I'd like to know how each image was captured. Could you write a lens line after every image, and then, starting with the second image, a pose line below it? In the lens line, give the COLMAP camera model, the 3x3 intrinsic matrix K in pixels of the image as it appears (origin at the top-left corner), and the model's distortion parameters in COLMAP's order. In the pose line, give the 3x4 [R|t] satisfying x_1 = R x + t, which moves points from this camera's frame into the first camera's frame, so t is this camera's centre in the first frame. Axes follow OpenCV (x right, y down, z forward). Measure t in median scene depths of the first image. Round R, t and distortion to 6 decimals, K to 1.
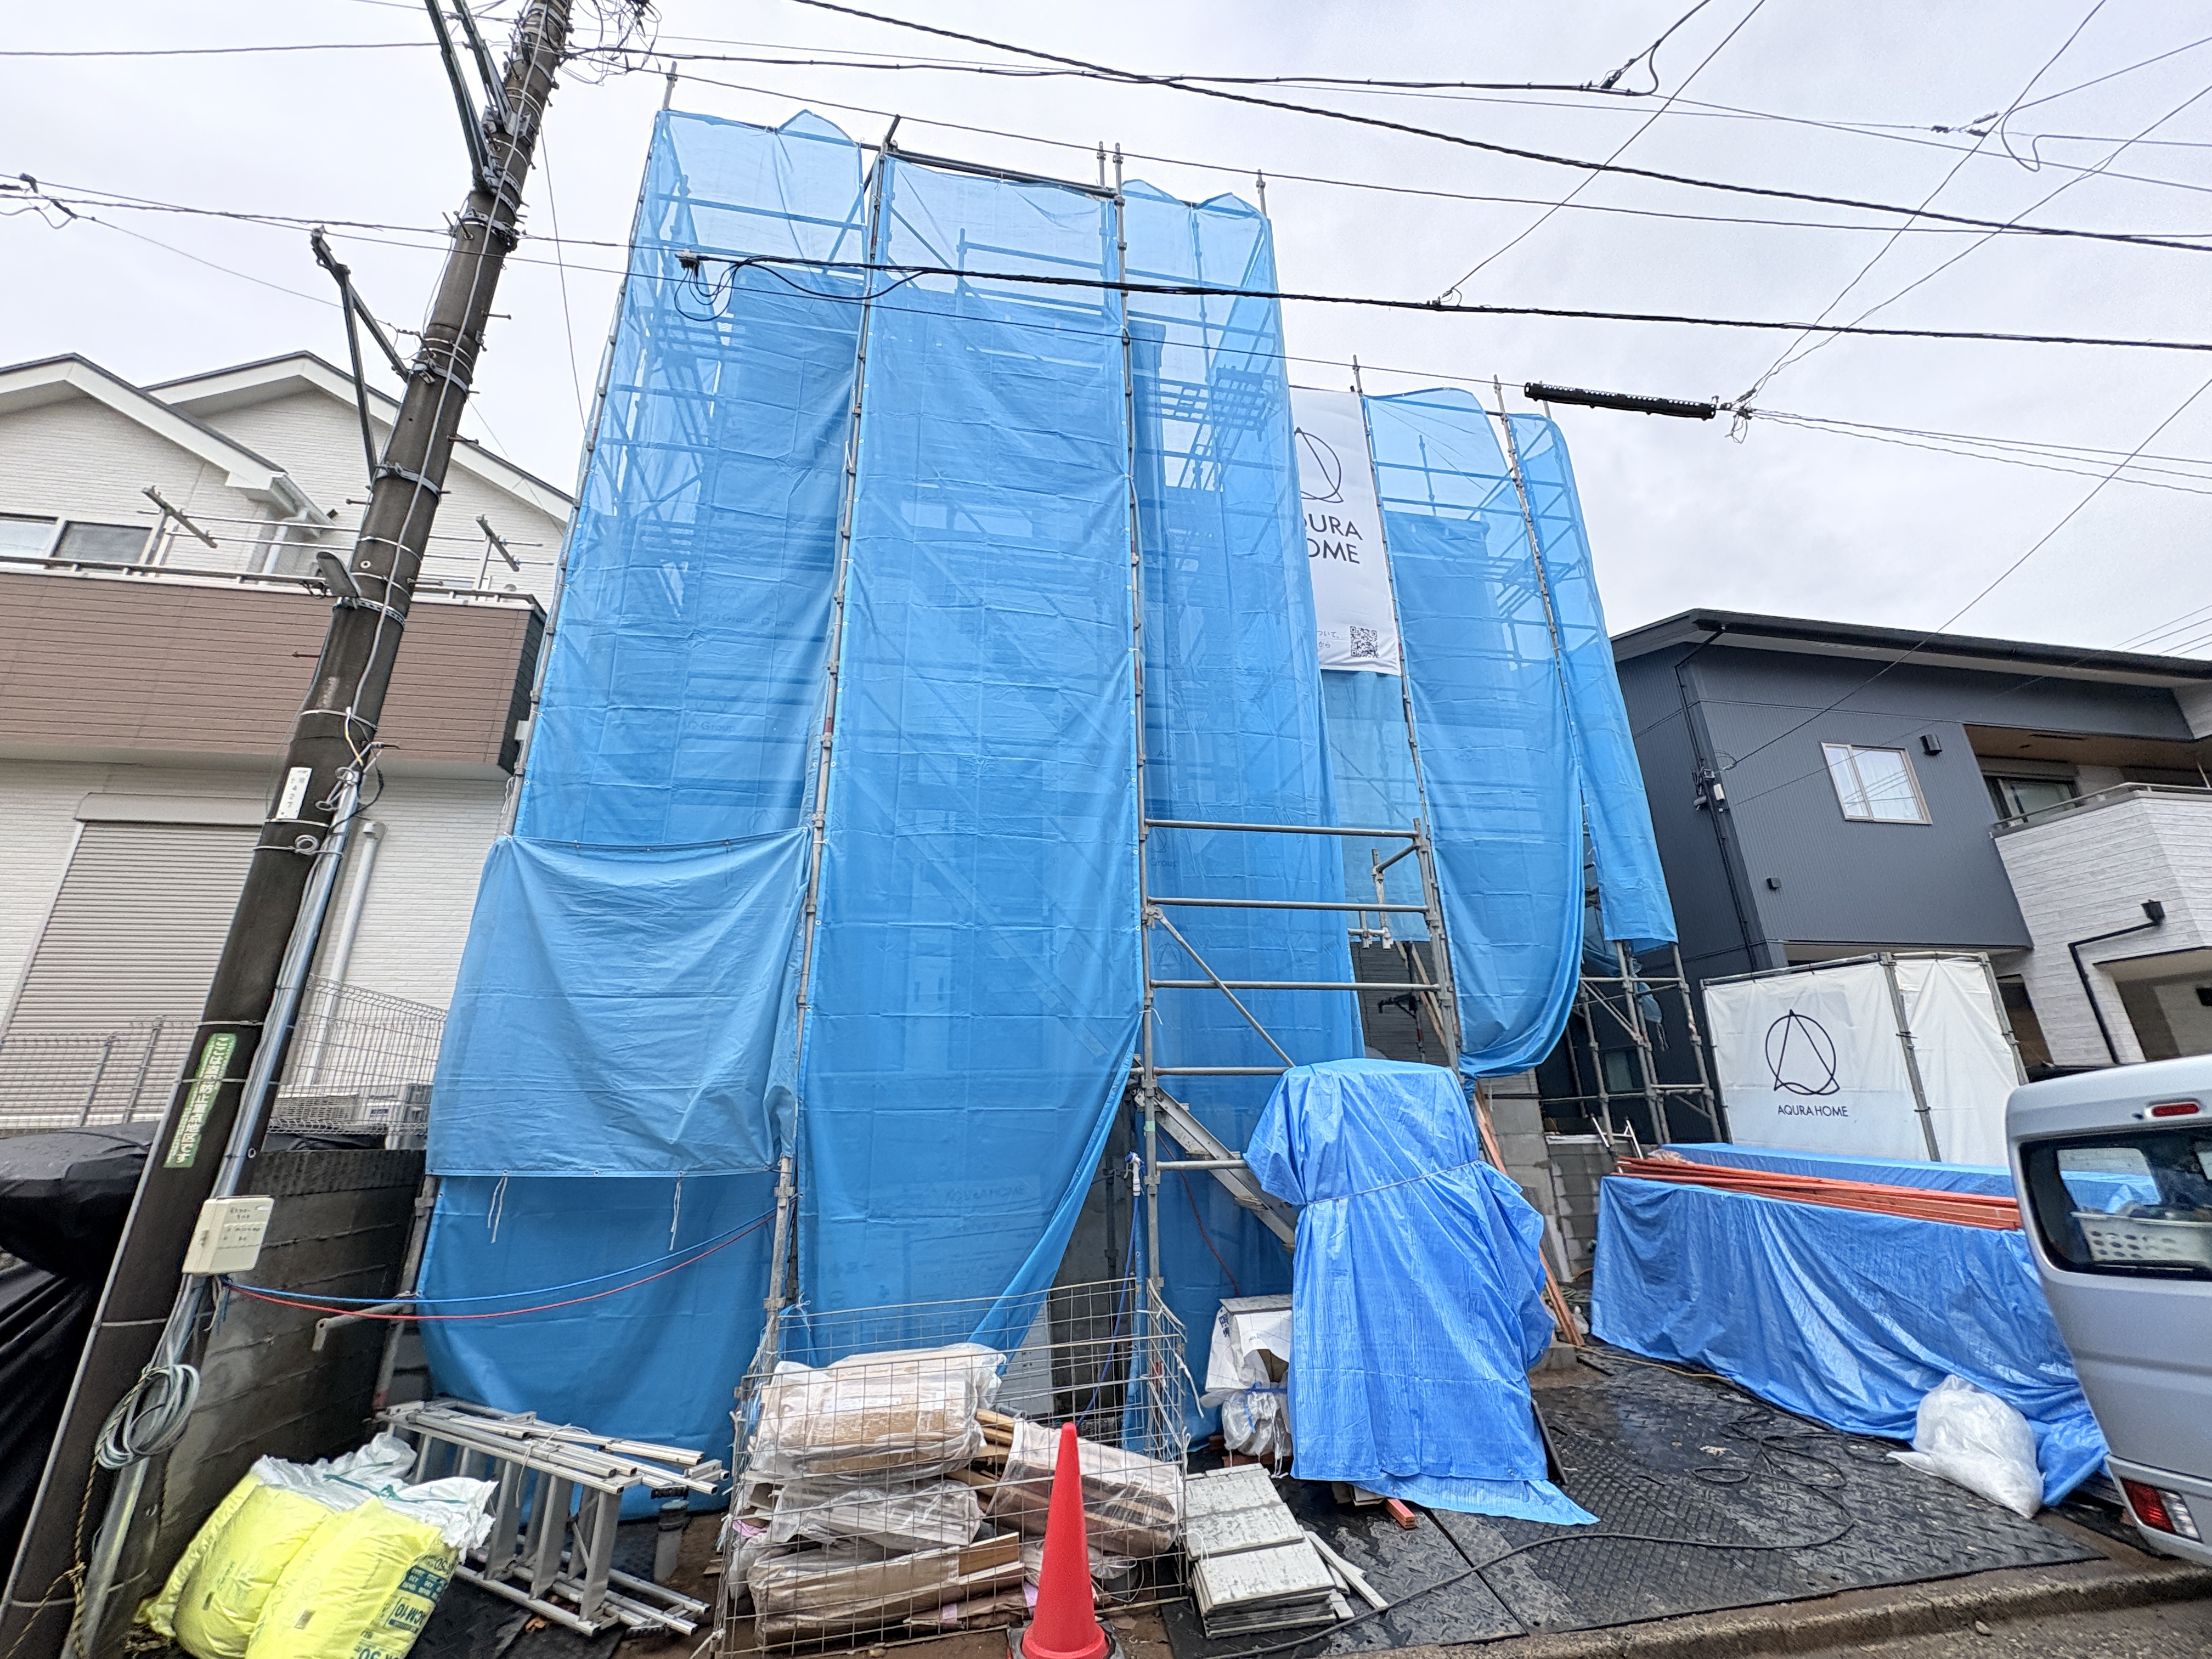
lens RADIAL K [[882.1, 0, 1107.0], [0, 882.1, 834.0], [0, 0, 1]] dist [0.000131, 0.000111]
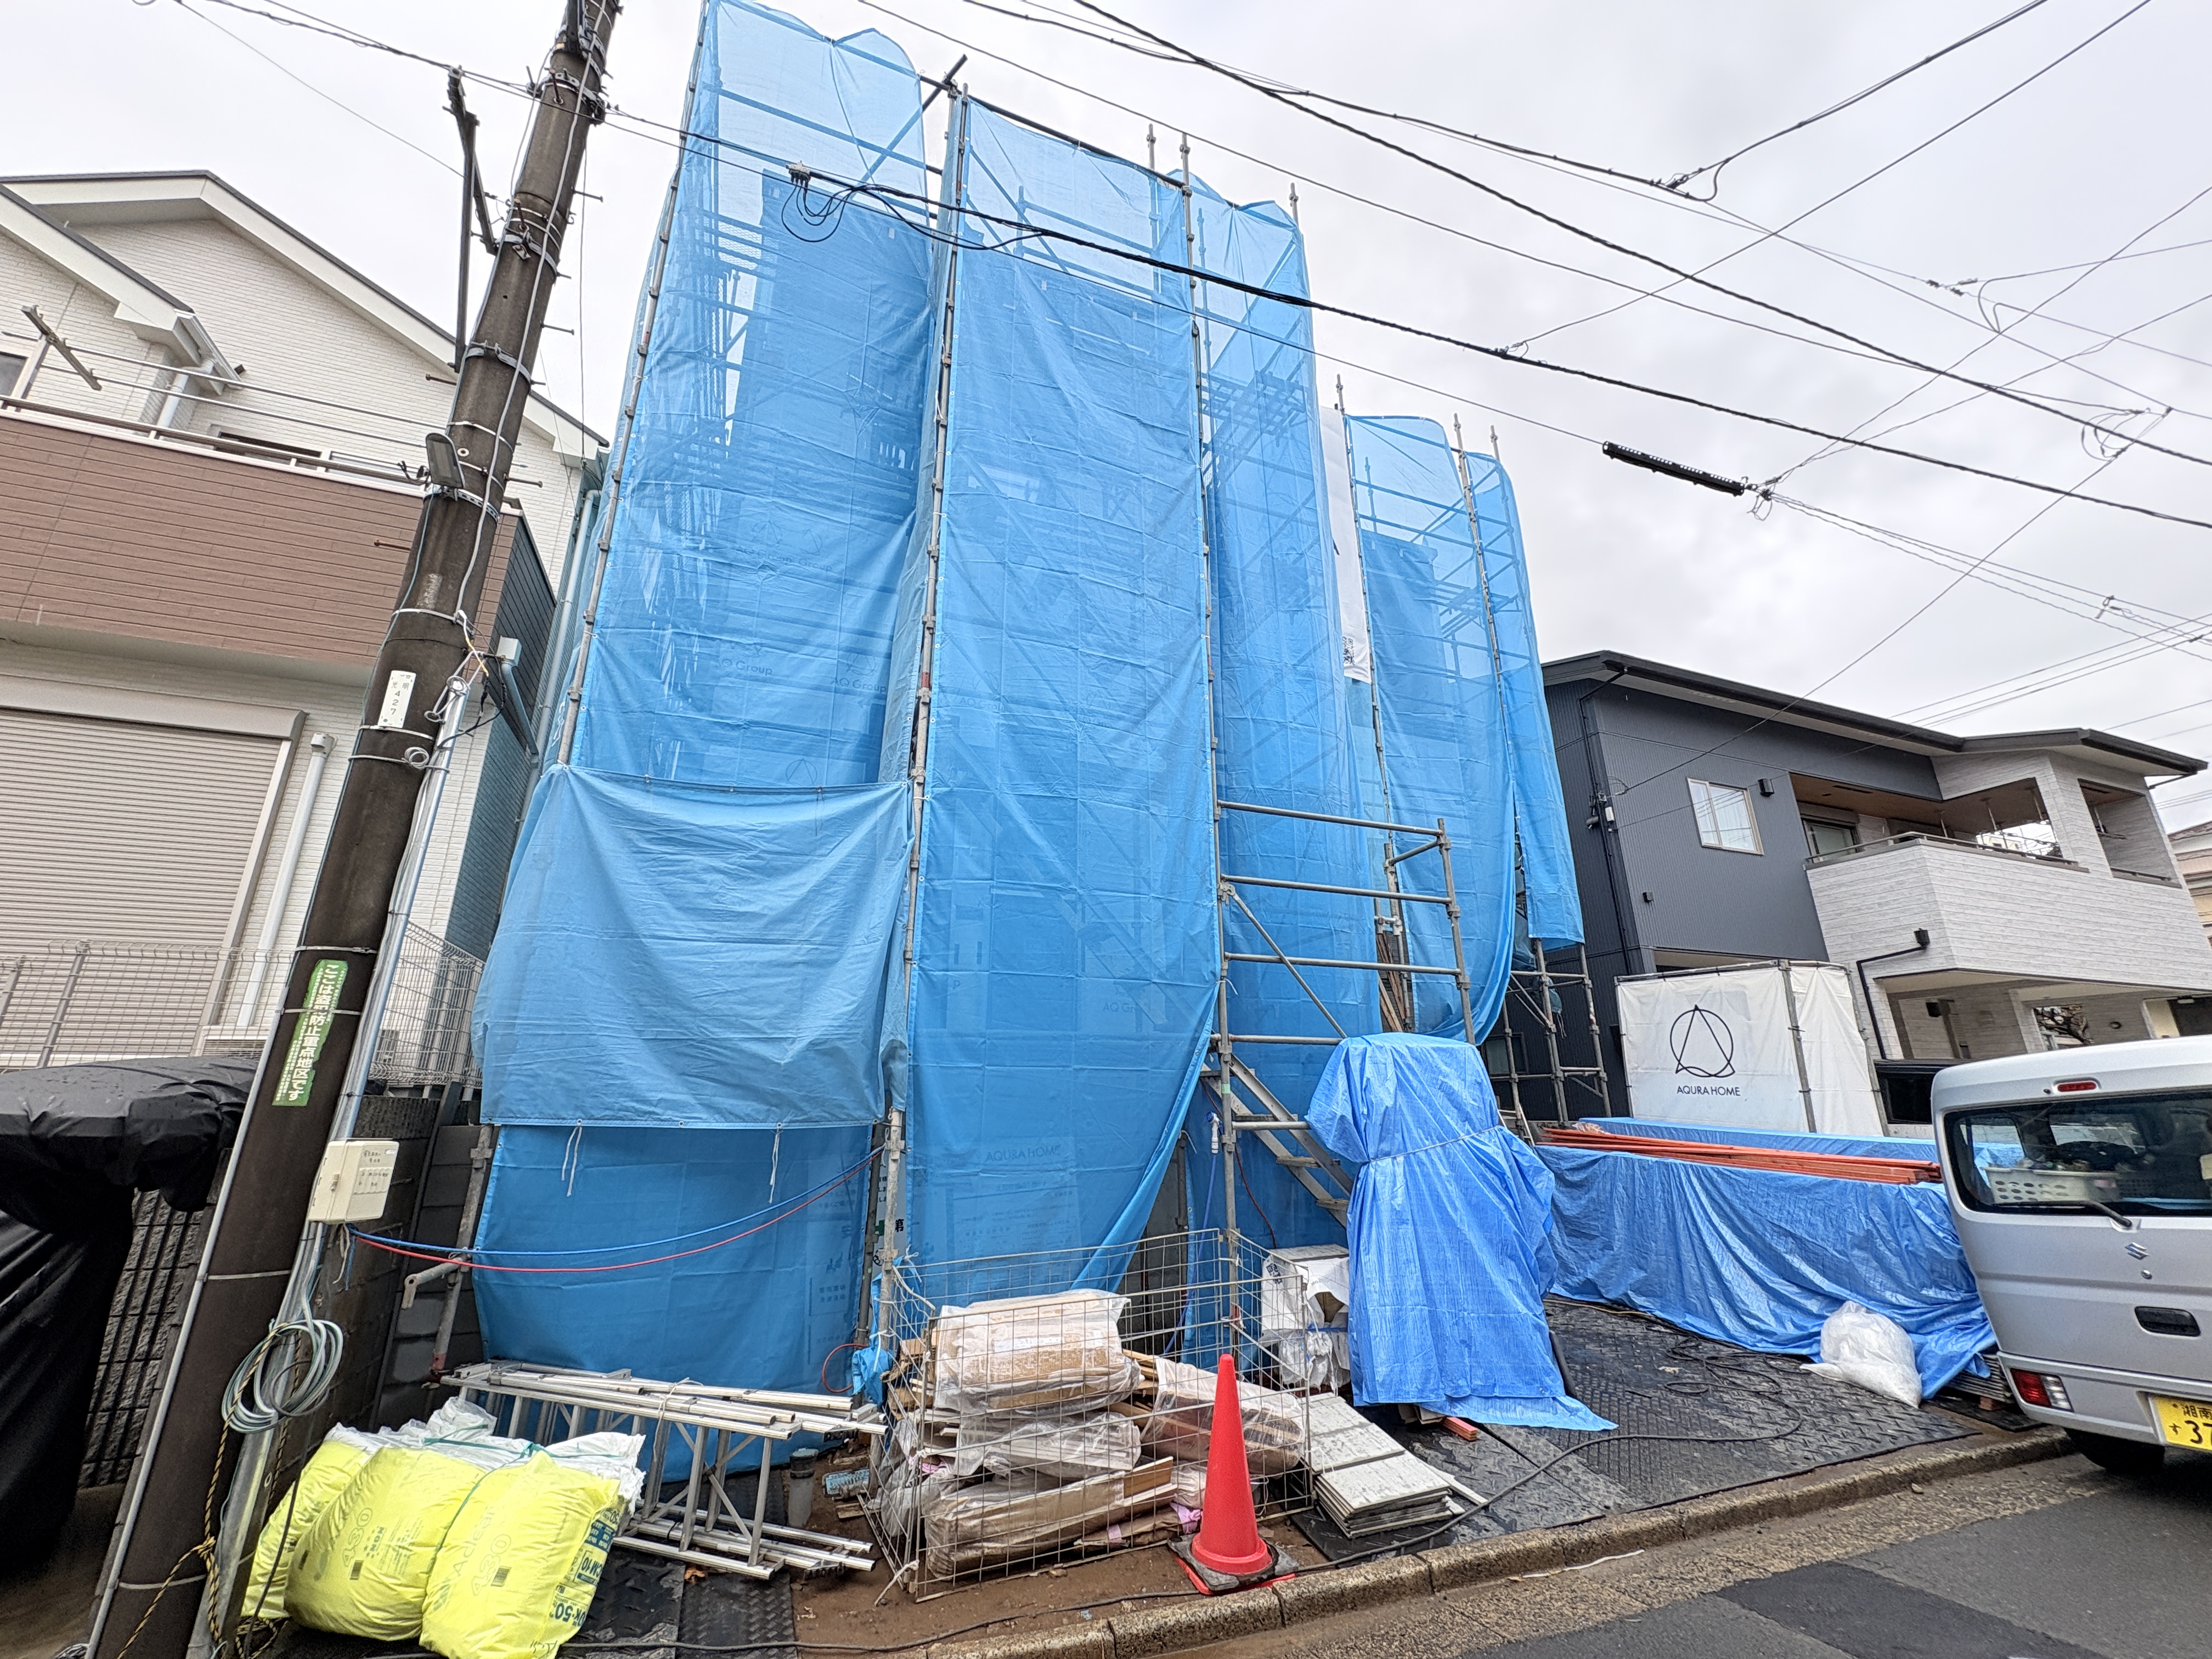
lens RADIAL K [[884.1, 0, 1105.1], [0, 884.1, 833.5], [0, 0, 1]] dist [0.000211, 0.000143]
pose [[0.981778, 0.071551, 0.176047, -0.318698], [-0.075581, 0.997007, 0.016285, 0.018573], [-0.174355, -0.029294, 0.984247, -0.016466]]
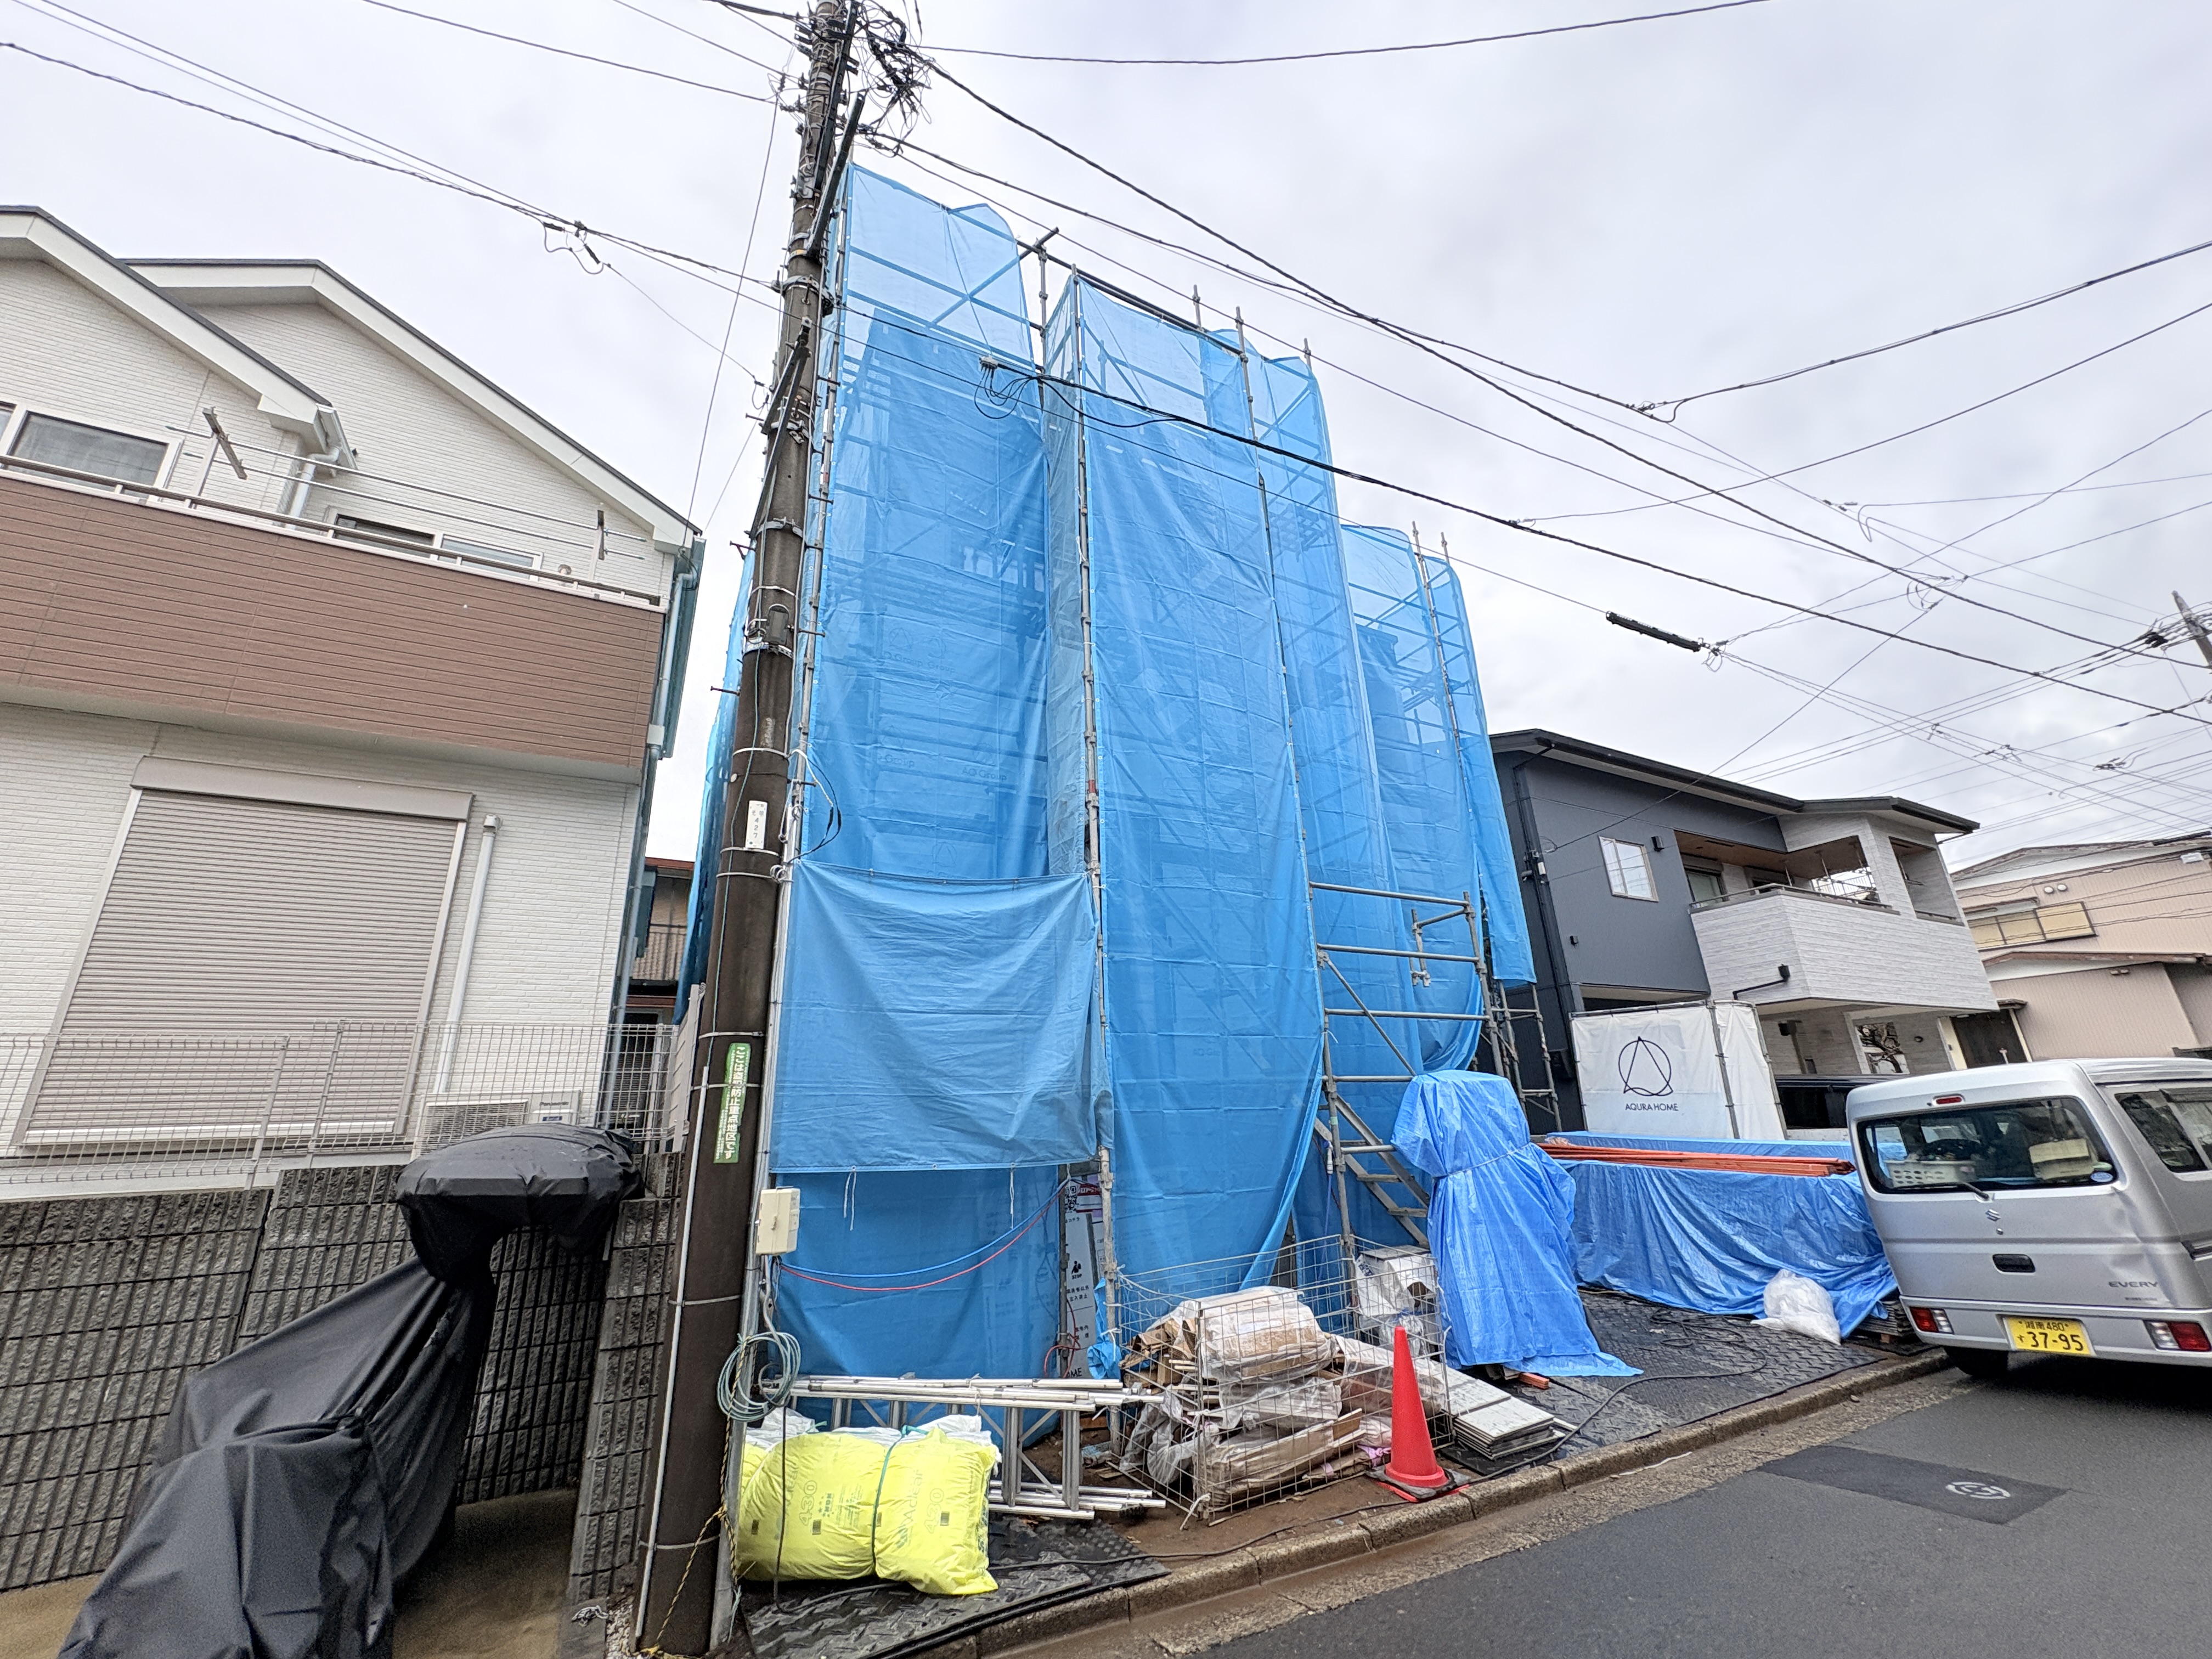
lens RADIAL K [[885.6, 0, 1103.2], [0, 885.6, 832.9], [0, 0, 1]] dist [0.000682, -0.000233]
pose [[0.951600, 0.083747, 0.295710, -0.737984], [-0.081008, 0.996481, -0.021523, -0.041839], [-0.296472, -0.003474, 0.955035, -0.164535]]
